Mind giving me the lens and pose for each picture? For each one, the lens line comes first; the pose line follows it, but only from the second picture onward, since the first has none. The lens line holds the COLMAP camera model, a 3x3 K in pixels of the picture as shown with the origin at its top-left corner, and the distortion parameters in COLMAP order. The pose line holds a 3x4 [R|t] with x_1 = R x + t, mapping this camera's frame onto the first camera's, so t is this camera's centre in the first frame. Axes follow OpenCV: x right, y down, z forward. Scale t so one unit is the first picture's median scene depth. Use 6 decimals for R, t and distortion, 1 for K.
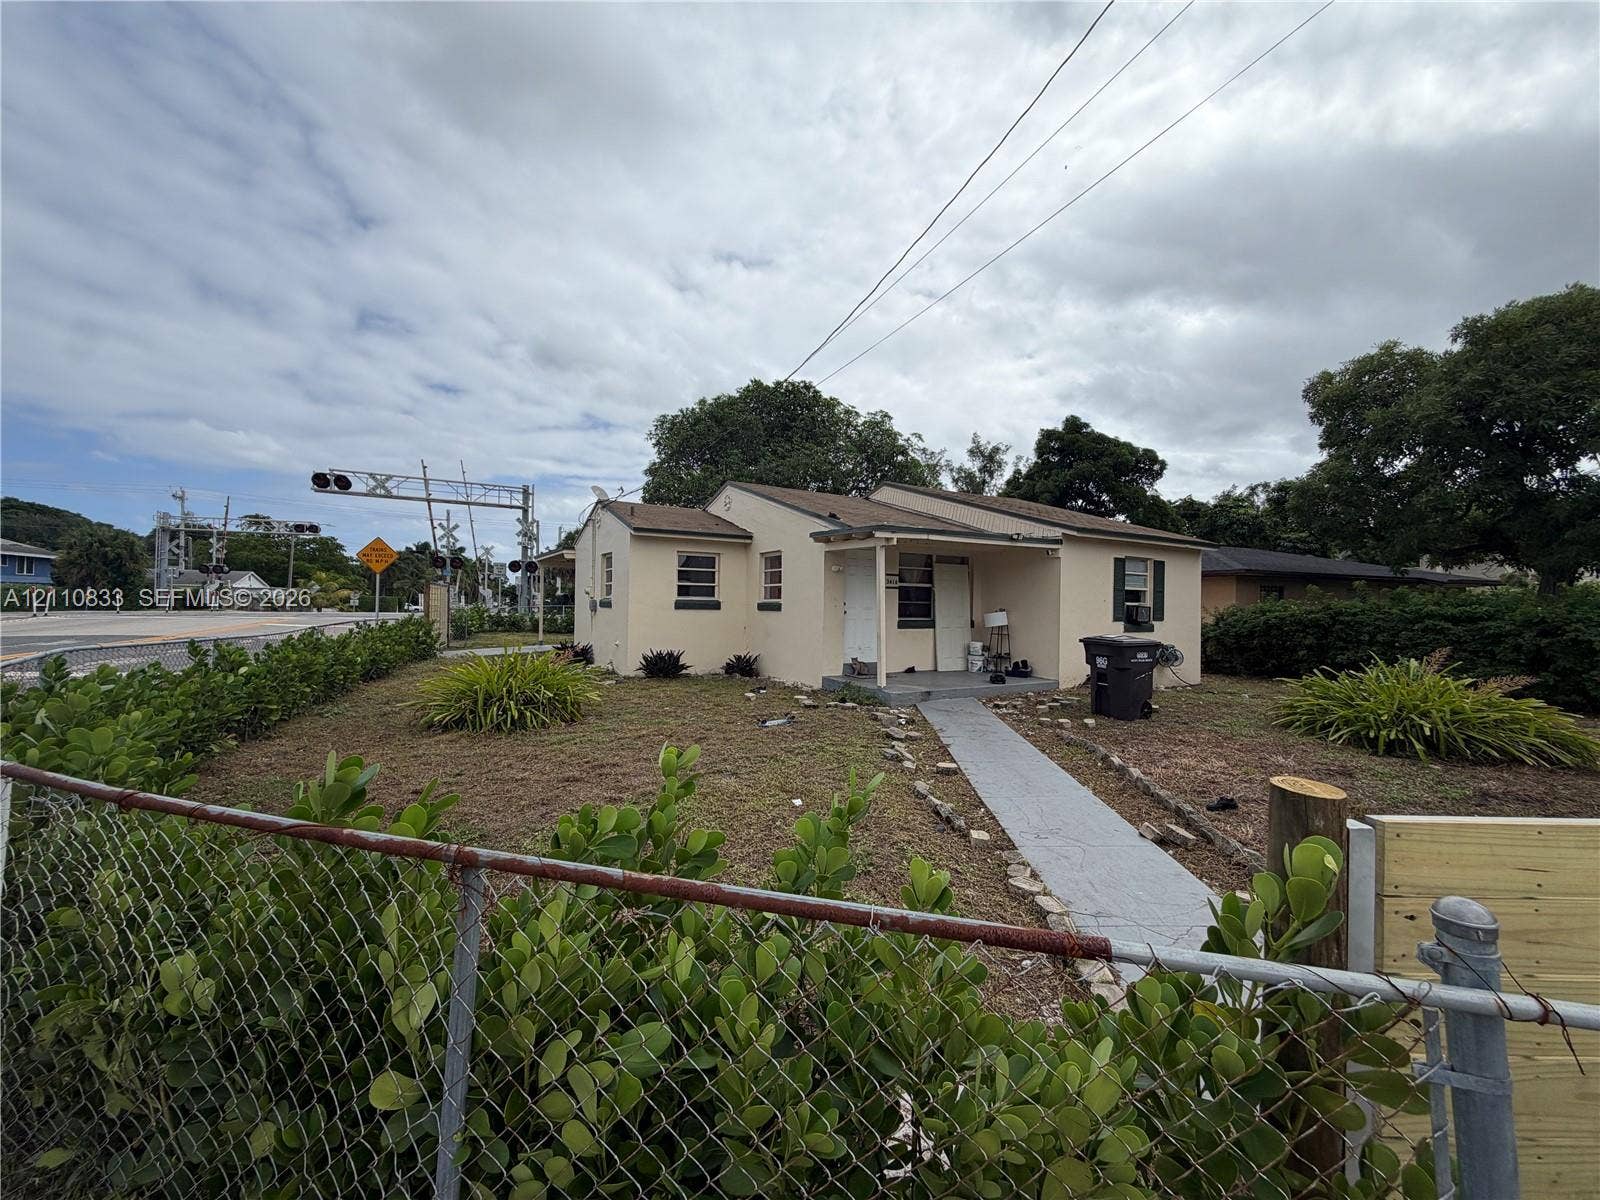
lens RADIAL K [[633.9, 0, 800.0], [0, 633.9, 600.0], [0, 0, 1]] dist [-0.002409, 0.000516]
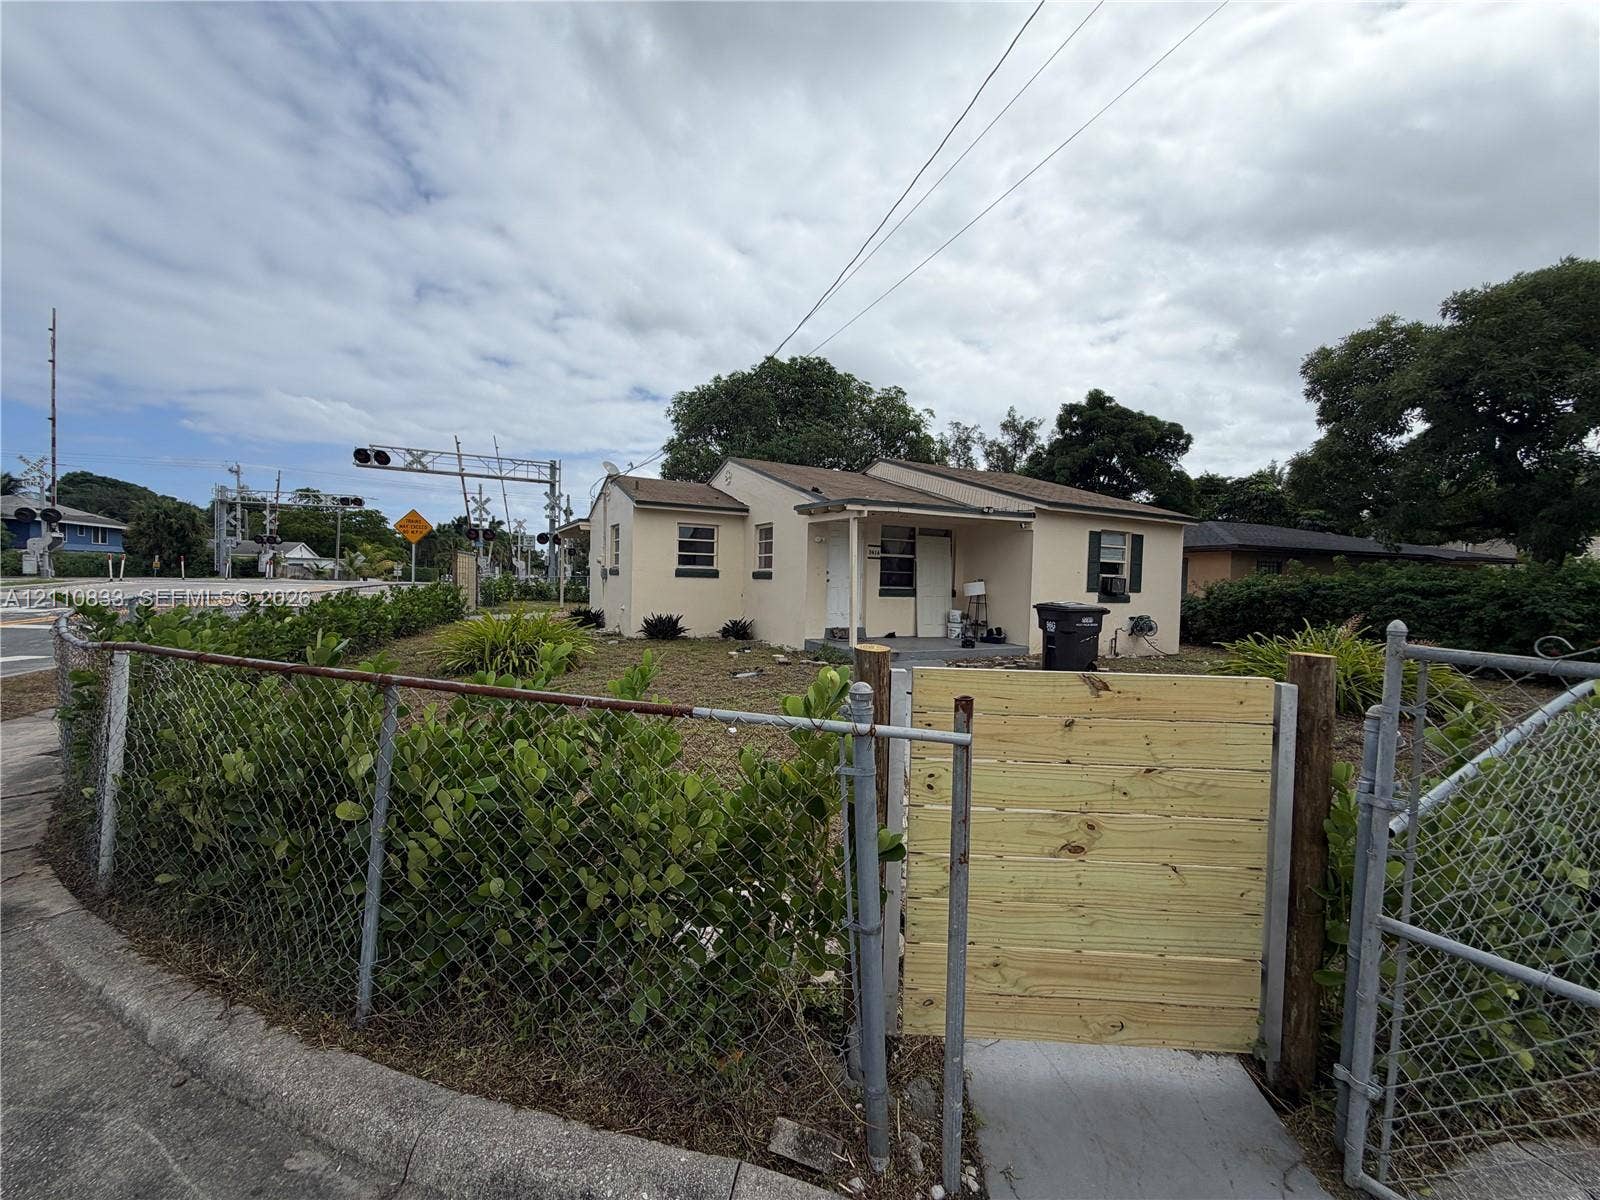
lens RADIAL K [[633.9, 0, 800.0], [0, 633.9, 600.0], [0, 0, 1]] dist [-0.002409, 0.000516]
pose [[0.998698, 0.011329, -0.049743, 0.064858], [-0.009422, 0.999218, 0.038399, 0.009957], [0.050139, -0.037881, 0.998024, -0.063313]]
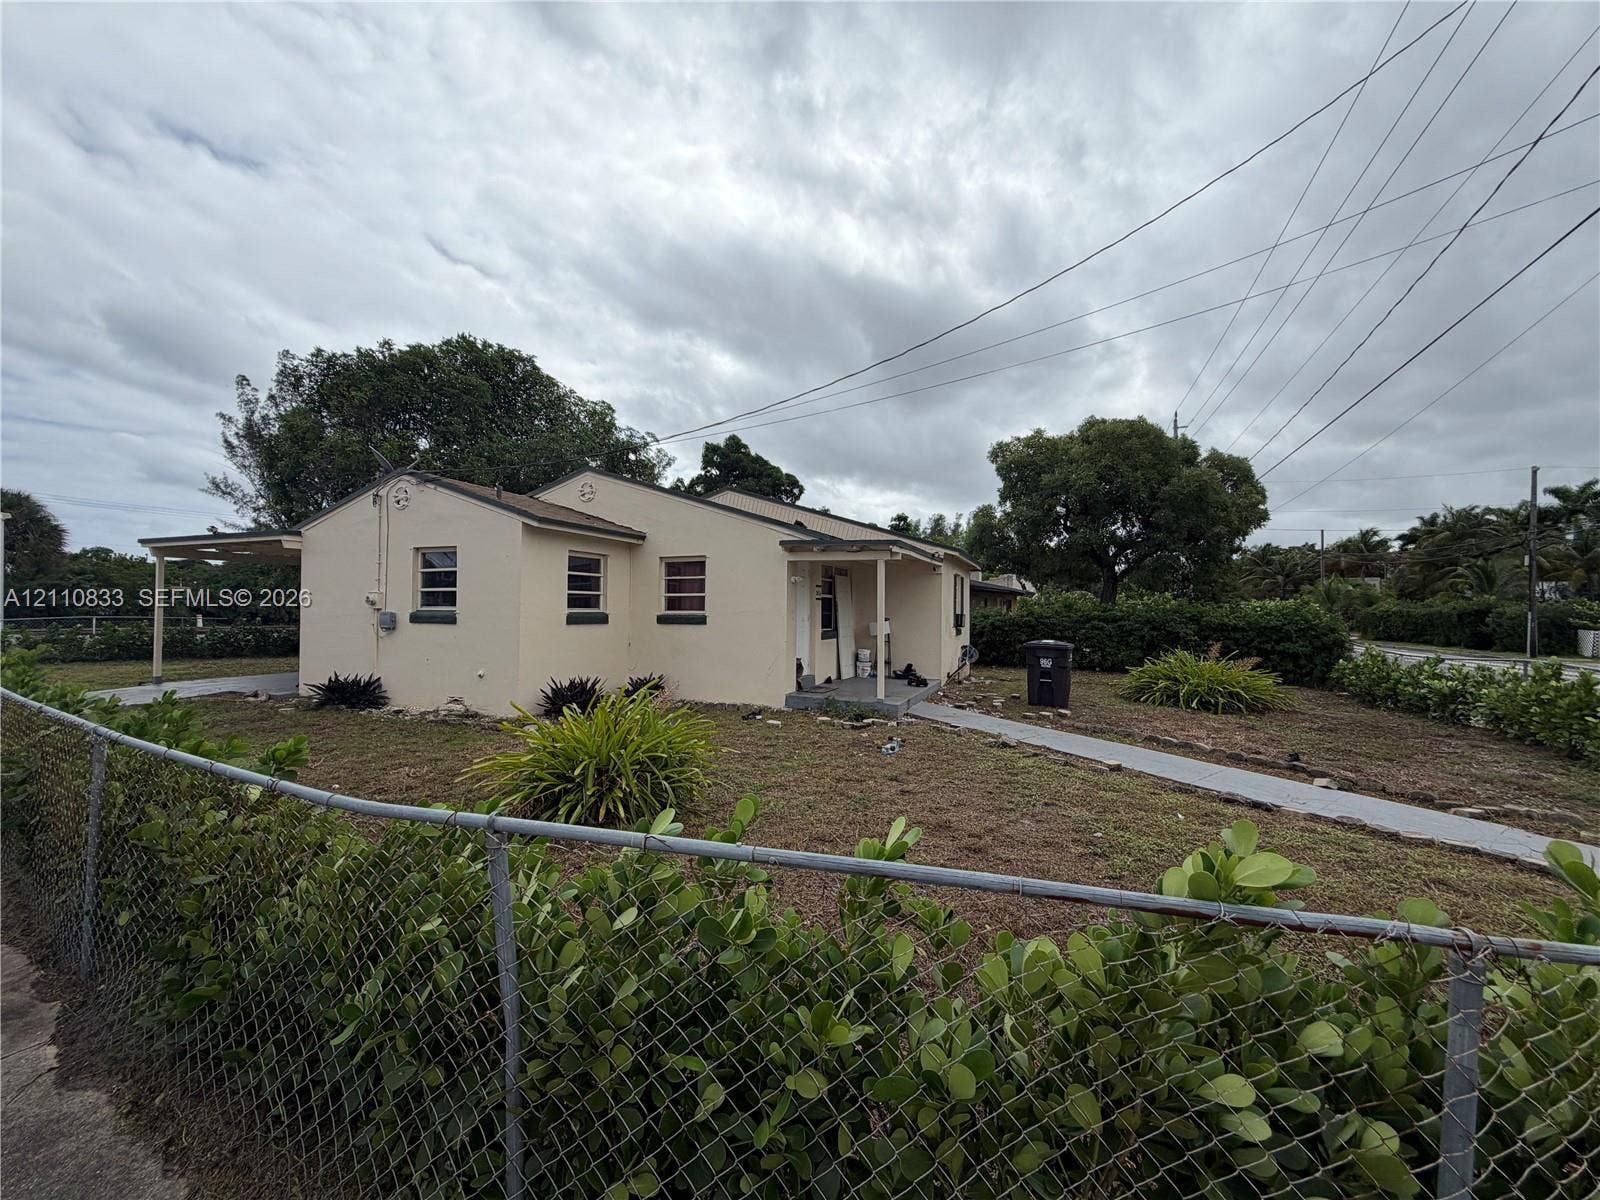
lens RADIAL K [[631.6, 0, 800.0], [0, 631.6, 600.0], [0, 0, 1]] dist [-0.002813, 0.000021]
pose [[0.794350, 0.001481, 0.607458, -0.418951], [0.000123, 0.999997, -0.002599, -0.013271], [-0.607460, 0.002139, 0.794347, 0.200913]]
